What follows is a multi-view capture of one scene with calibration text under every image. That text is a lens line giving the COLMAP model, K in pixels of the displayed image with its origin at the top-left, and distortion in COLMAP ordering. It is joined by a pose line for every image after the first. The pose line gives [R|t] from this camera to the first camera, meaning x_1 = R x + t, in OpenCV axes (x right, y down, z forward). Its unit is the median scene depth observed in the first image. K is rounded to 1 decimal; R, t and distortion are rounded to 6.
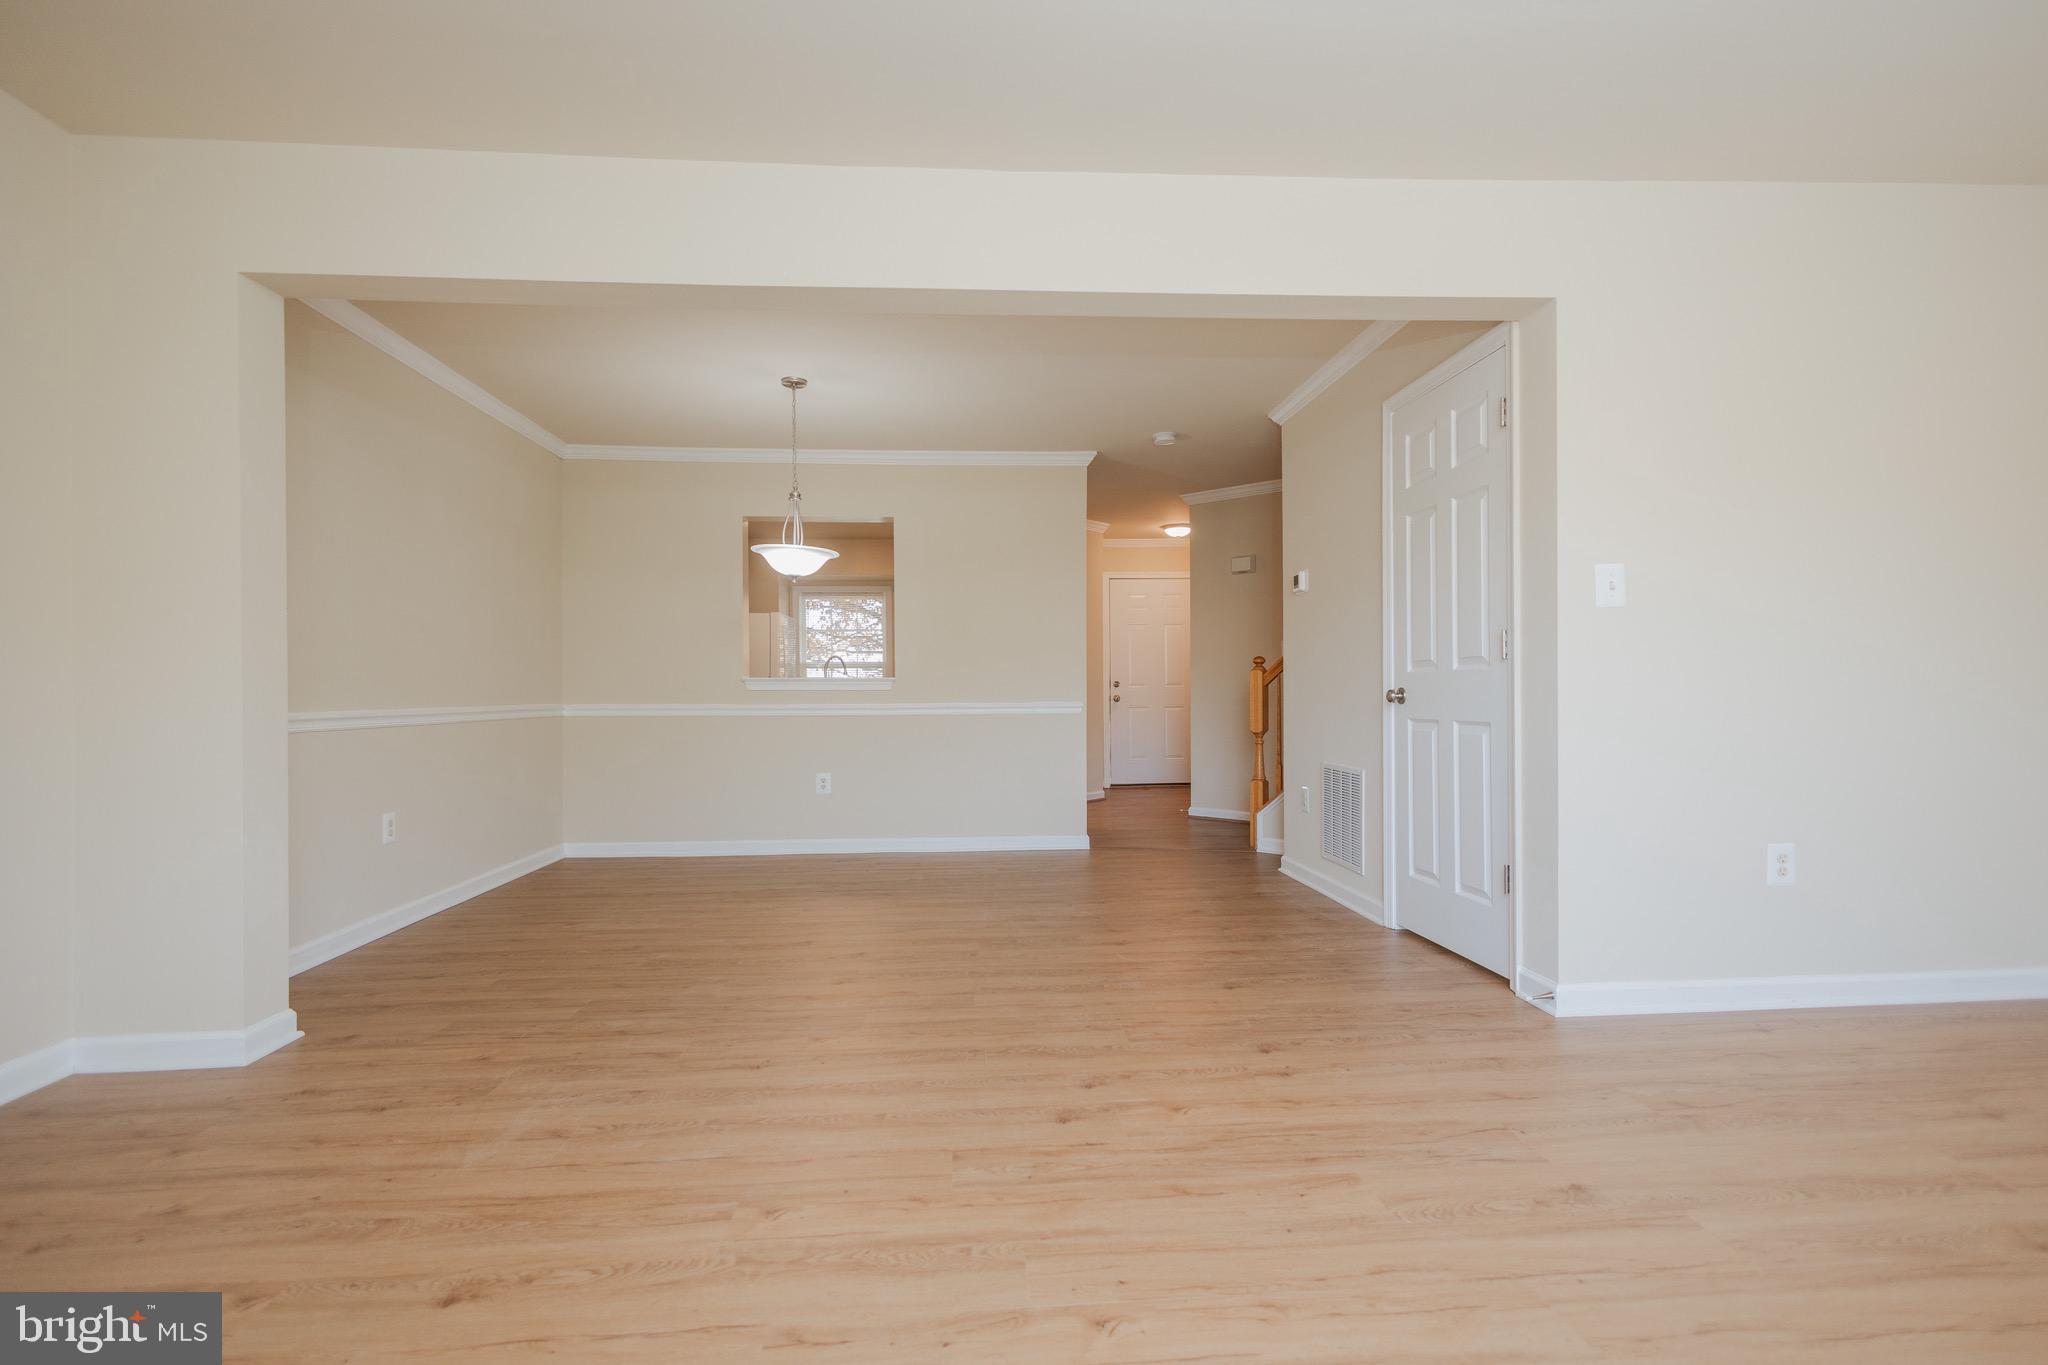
lens RADIAL K [[949.2, 0, 1028.7], [0, 949.2, 704.1], [0, 0, 1]] dist [0.011029, -0.006167]
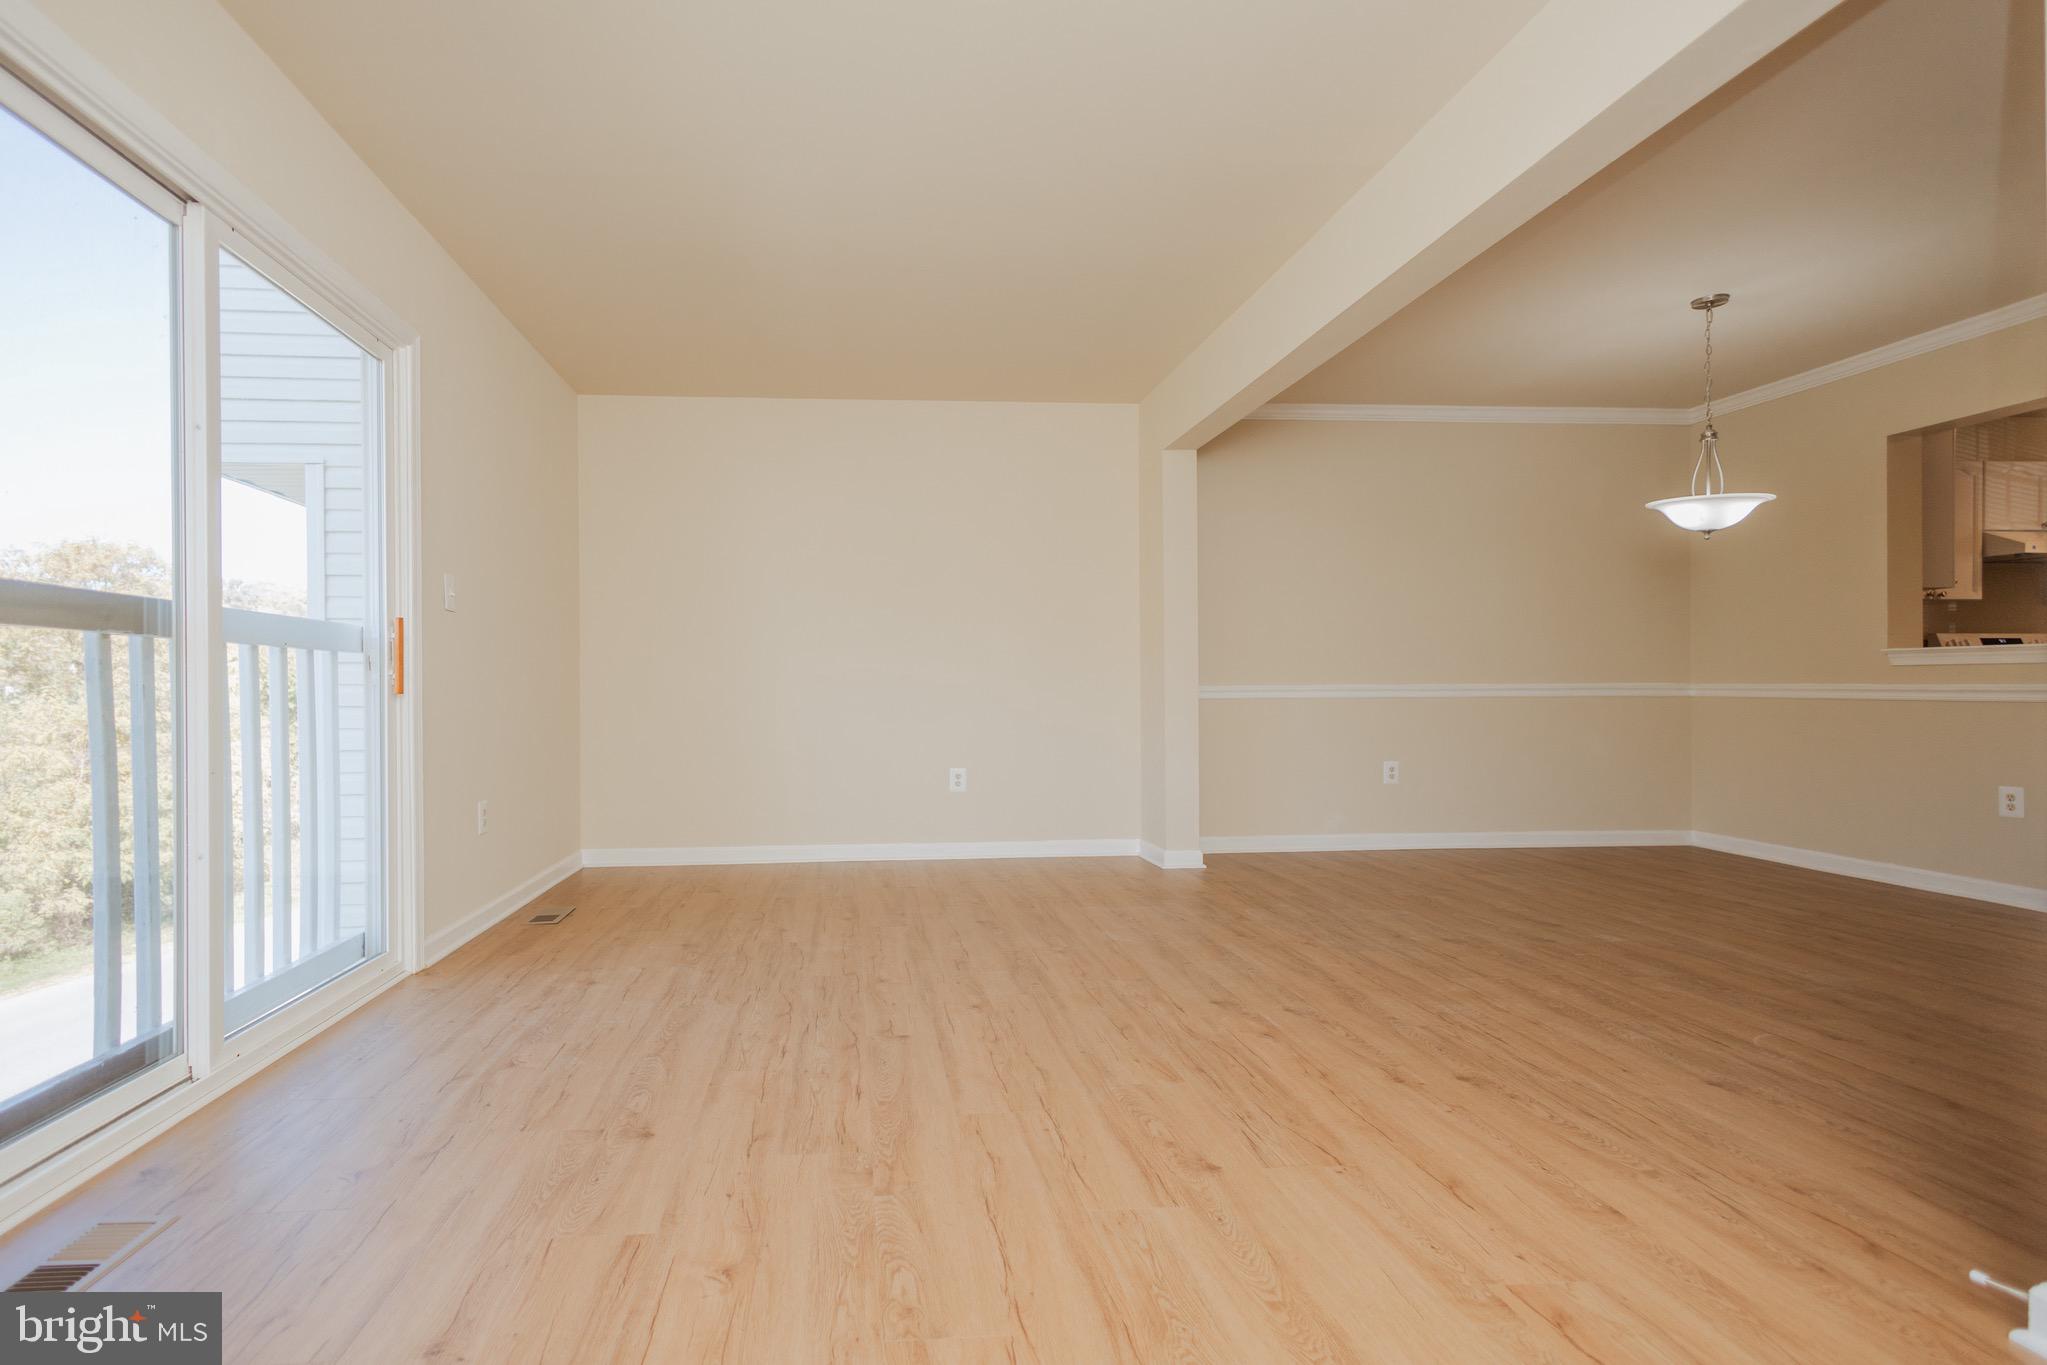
lens RADIAL K [[997.8, 0, 893.9], [0, 997.8, 699.1], [0, 0, 1]] dist [0.002688, -0.000499]
pose [[-0.023958, 0.016555, -0.999576, 1.020904], [-0.009798, 0.999811, 0.016794, 0.013141], [0.999665, 0.010196, -0.023791, 0.450405]]
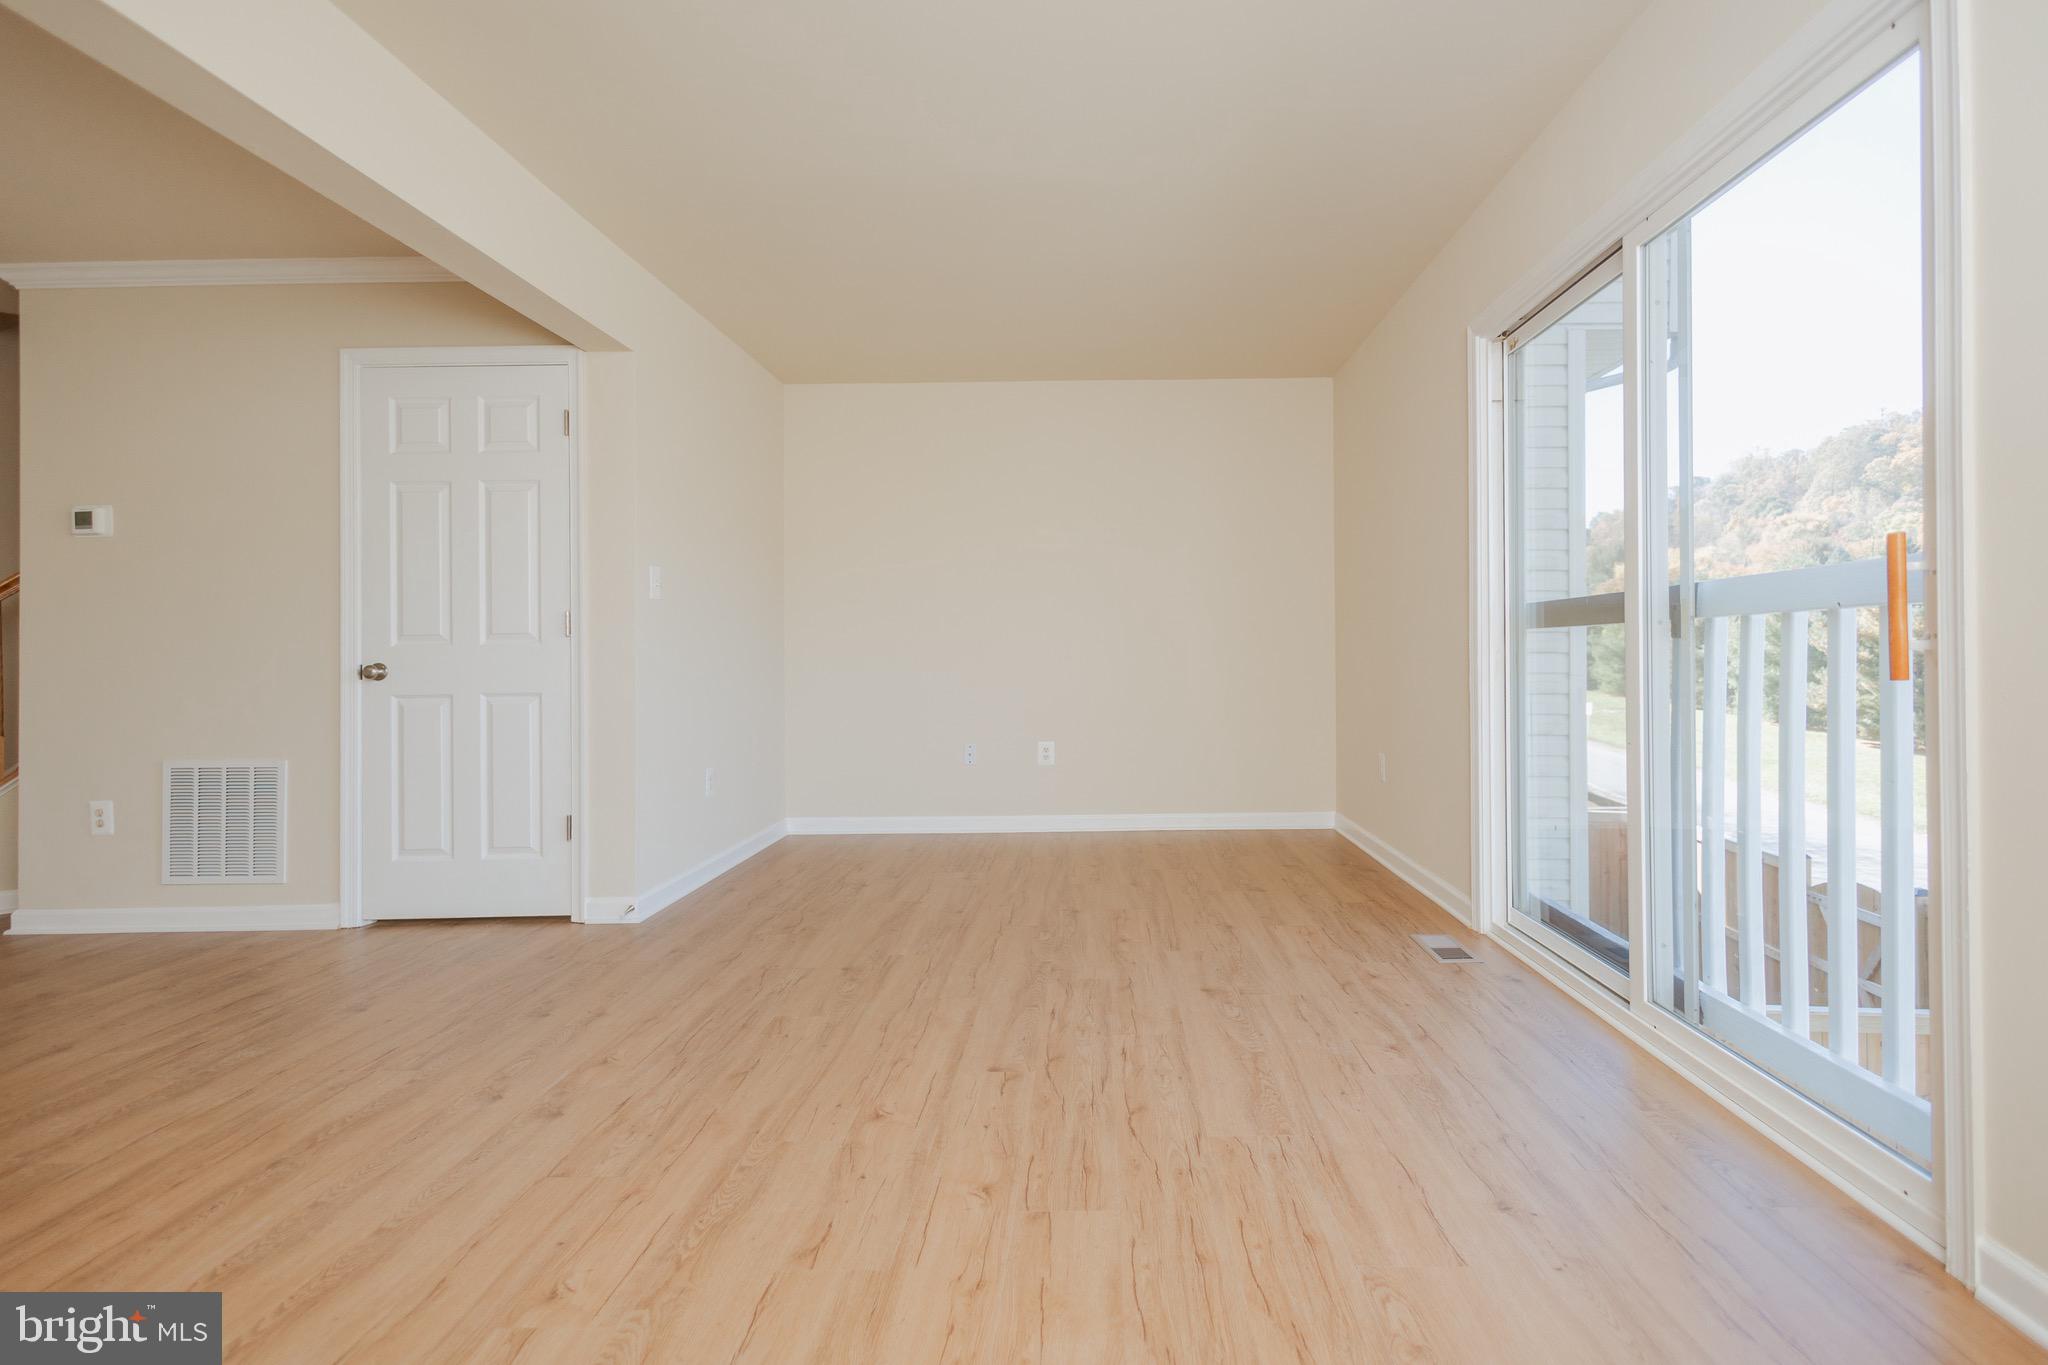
lens RADIAL K [[974.6, 0, 1084.5], [0, 974.6, 653.2], [0, 0, 1]] dist [0.001561, -0.000304]
pose [[0.082134, 0.014633, 0.996514, -0.660241], [0.028507, 0.999449, -0.017026, 0.012401], [-0.996213, 0.029806, 0.081672, 0.293702]]
